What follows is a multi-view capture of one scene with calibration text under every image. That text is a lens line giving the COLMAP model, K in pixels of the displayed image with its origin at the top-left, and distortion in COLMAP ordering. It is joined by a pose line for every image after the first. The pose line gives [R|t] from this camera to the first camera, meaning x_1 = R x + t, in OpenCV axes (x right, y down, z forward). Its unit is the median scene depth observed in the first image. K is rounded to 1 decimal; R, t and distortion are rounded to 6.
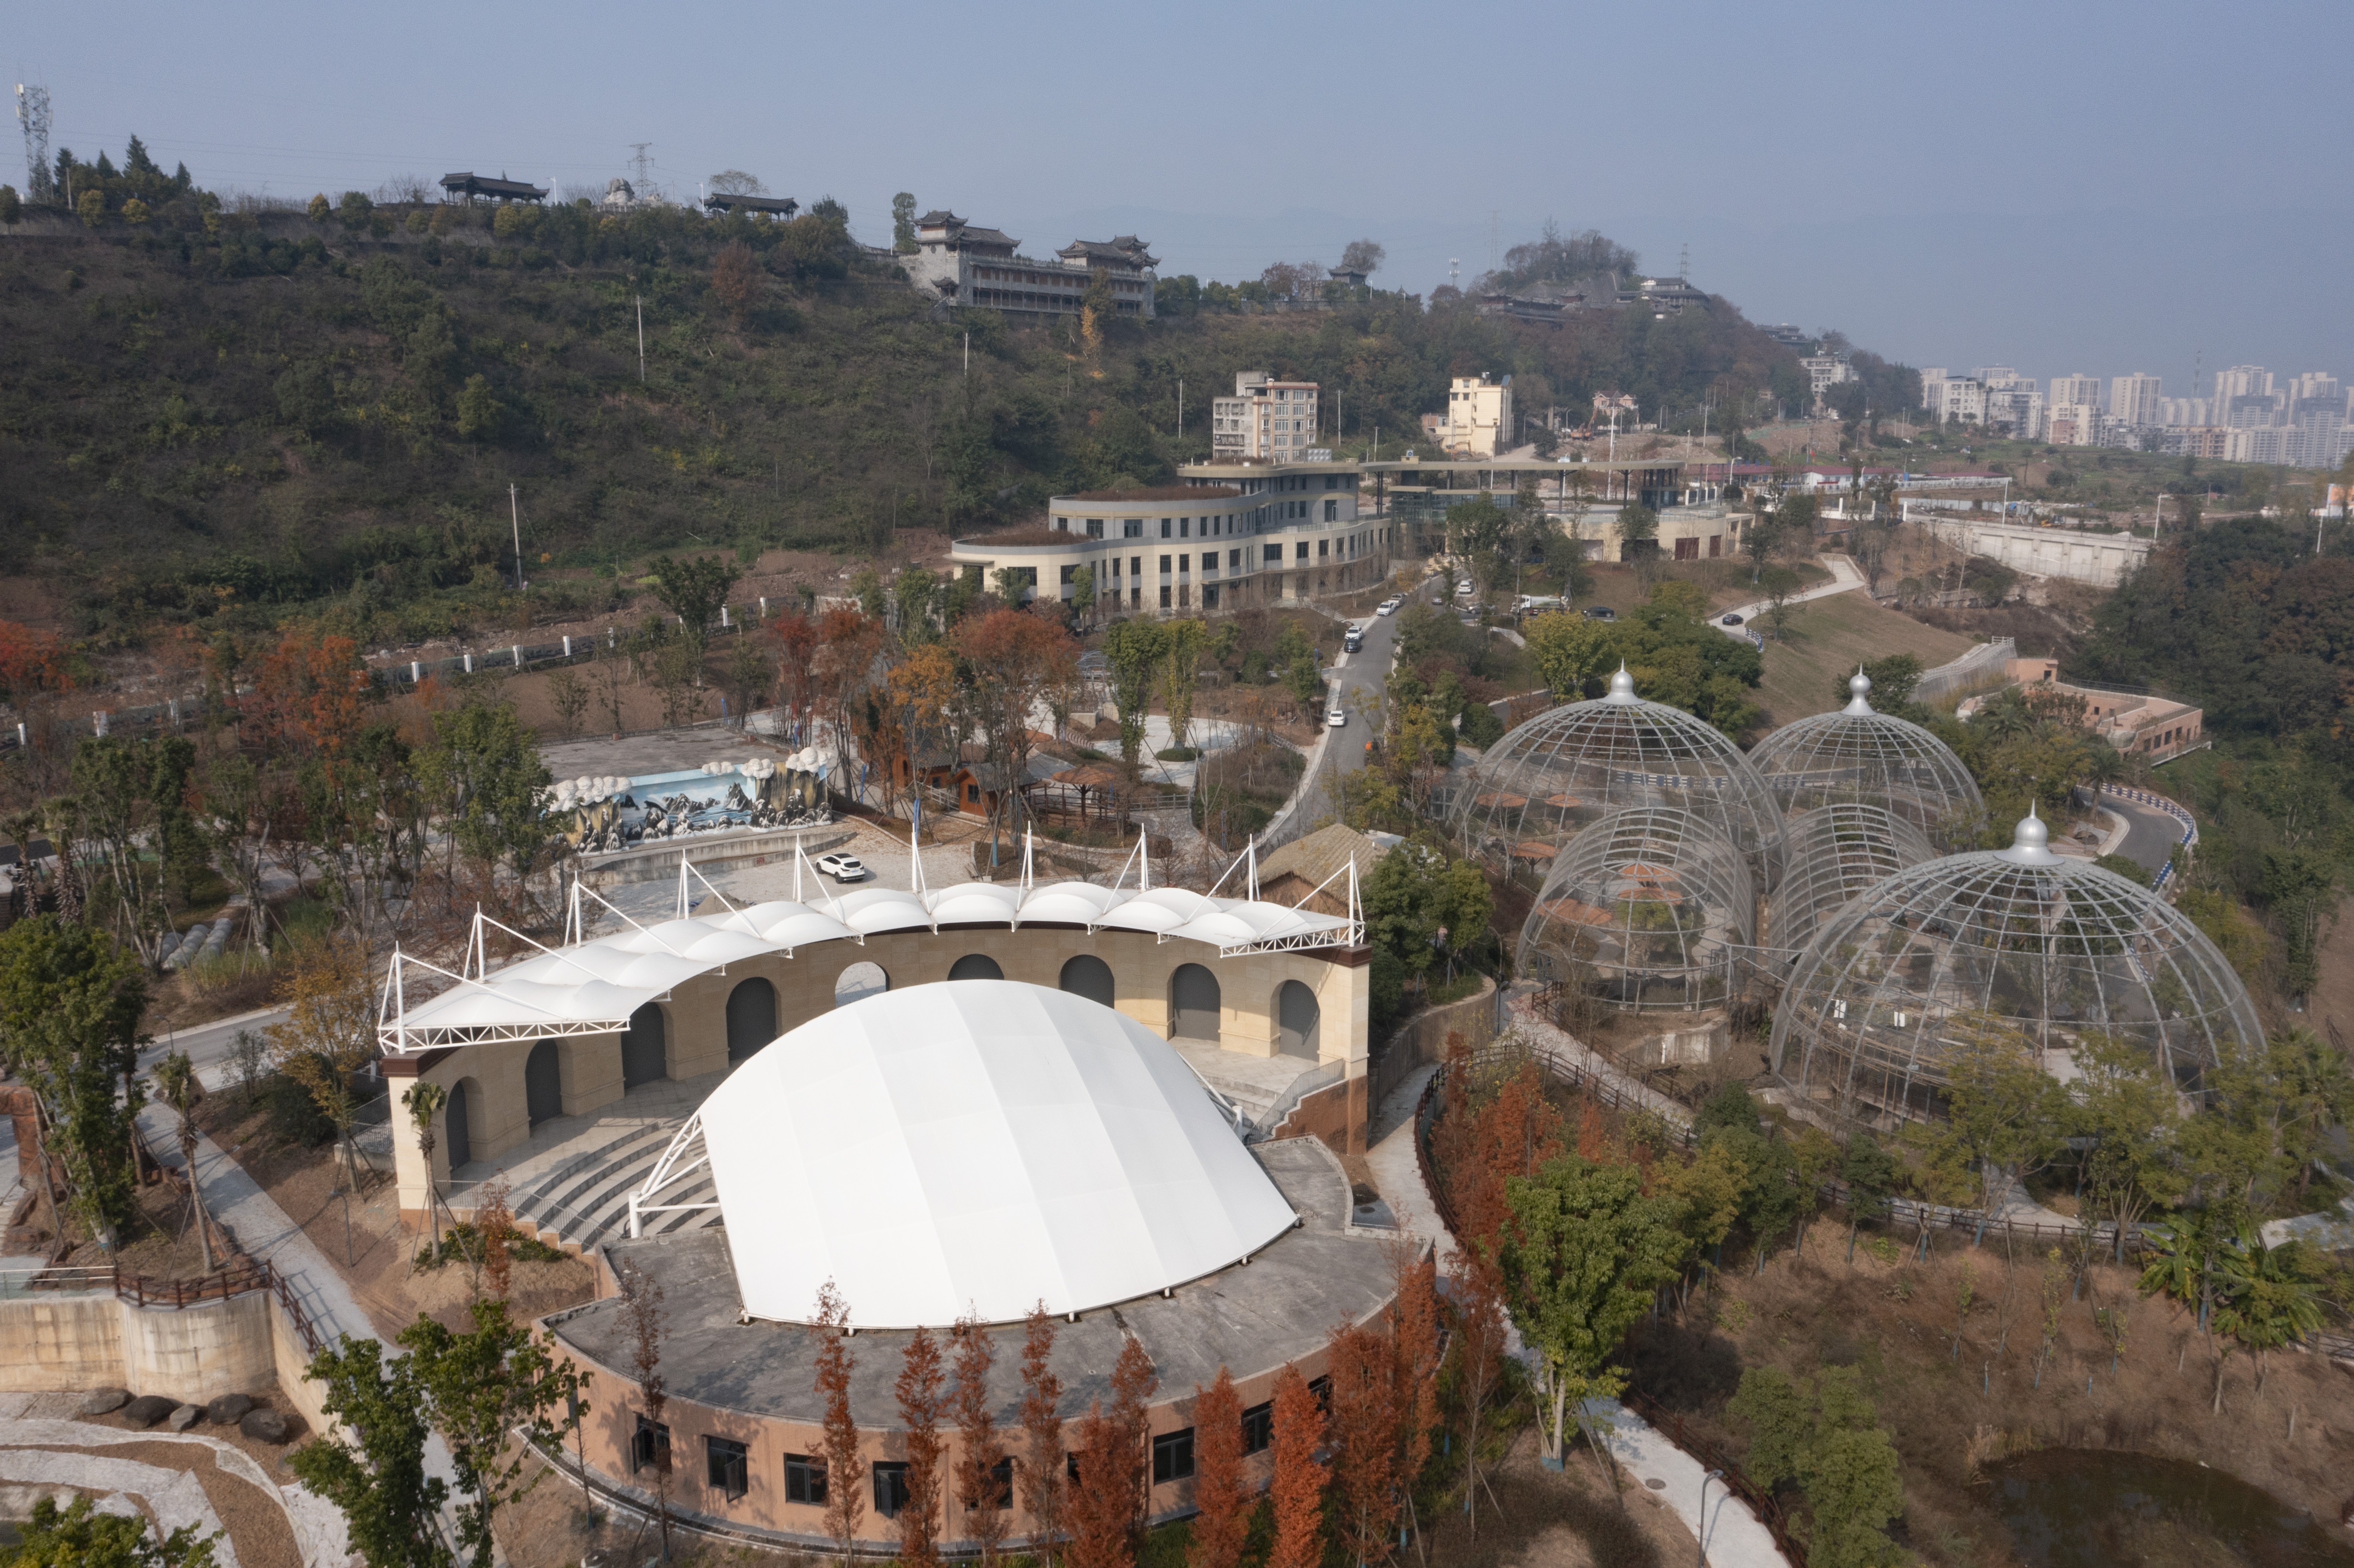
lens RADIAL K [[1900.9, 0, 1187.3], [0, 1900.9, 775.9], [0, 0, 1]] dist [-0.043335, 0.001698]
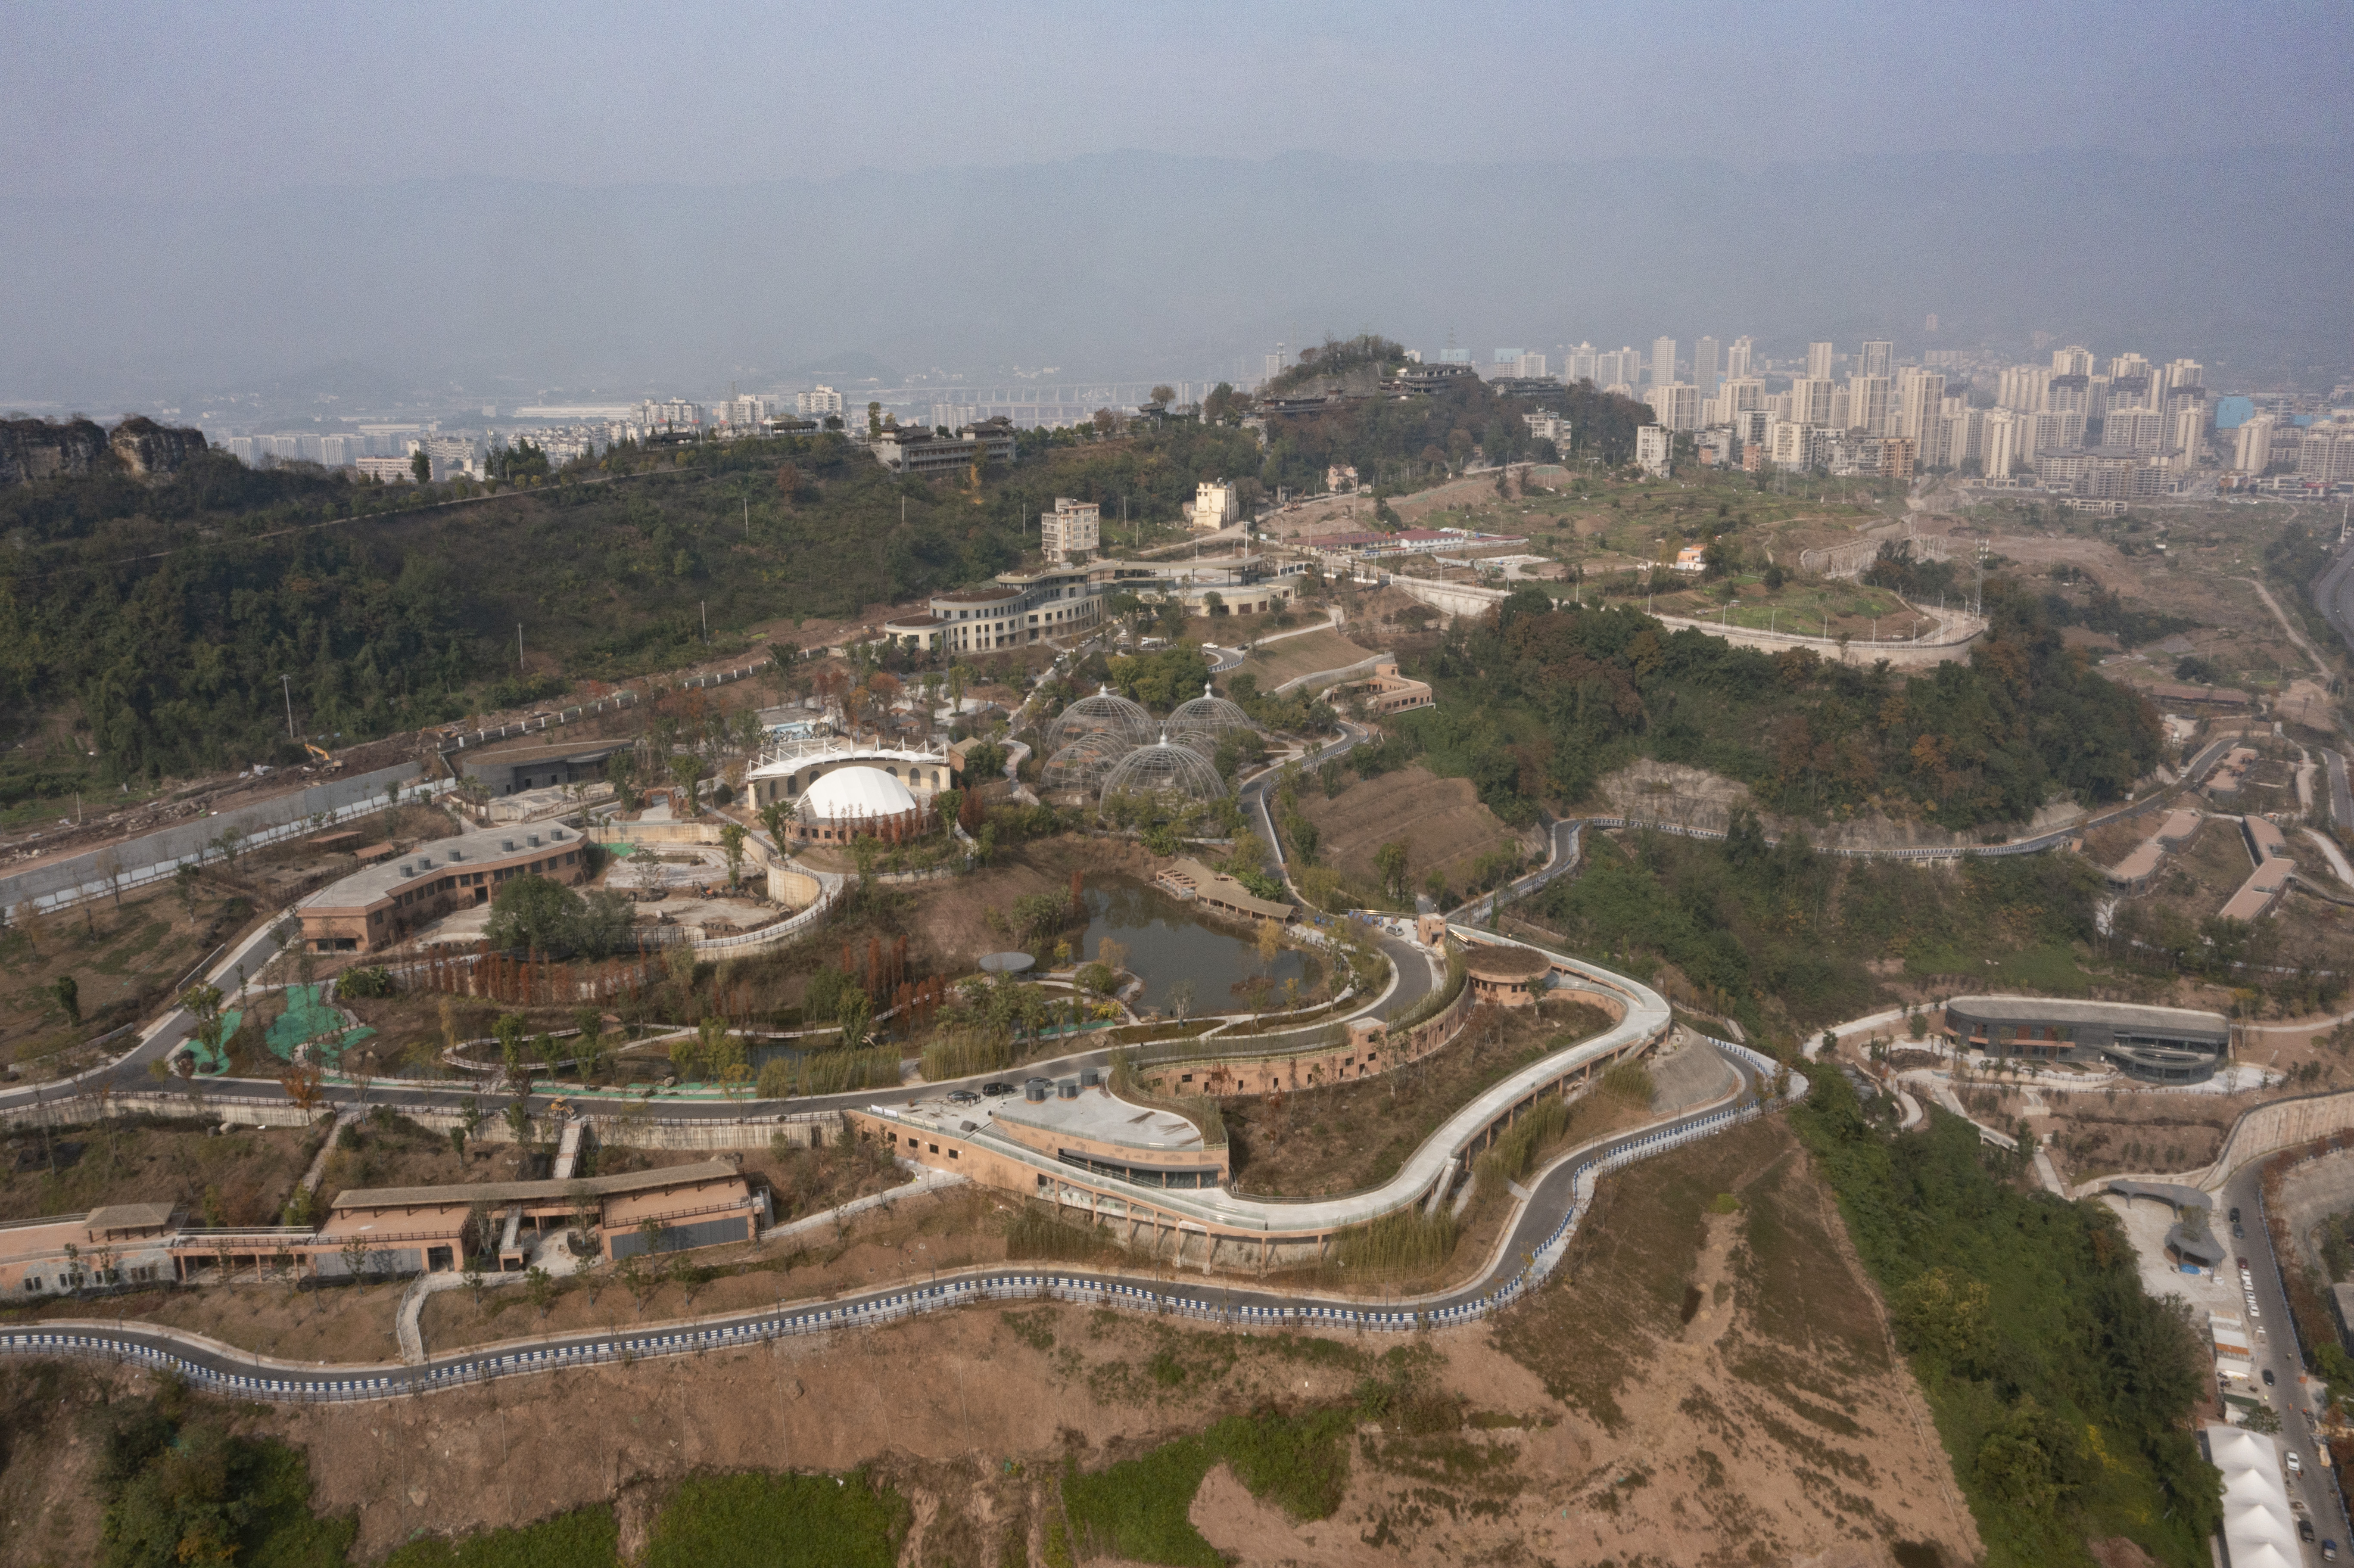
lens RADIAL K [[1900.9, 0, 1171.4], [0, 1900.9, 795.2], [0, 0, 1]] dist [-0.043335, 0.001698]
pose [[0.999838, -0.003487, -0.017644, 0.235016], [0.004316, 0.998877, 0.047179, -0.014909], [0.017460, -0.047248, 0.998731, -1.178167]]
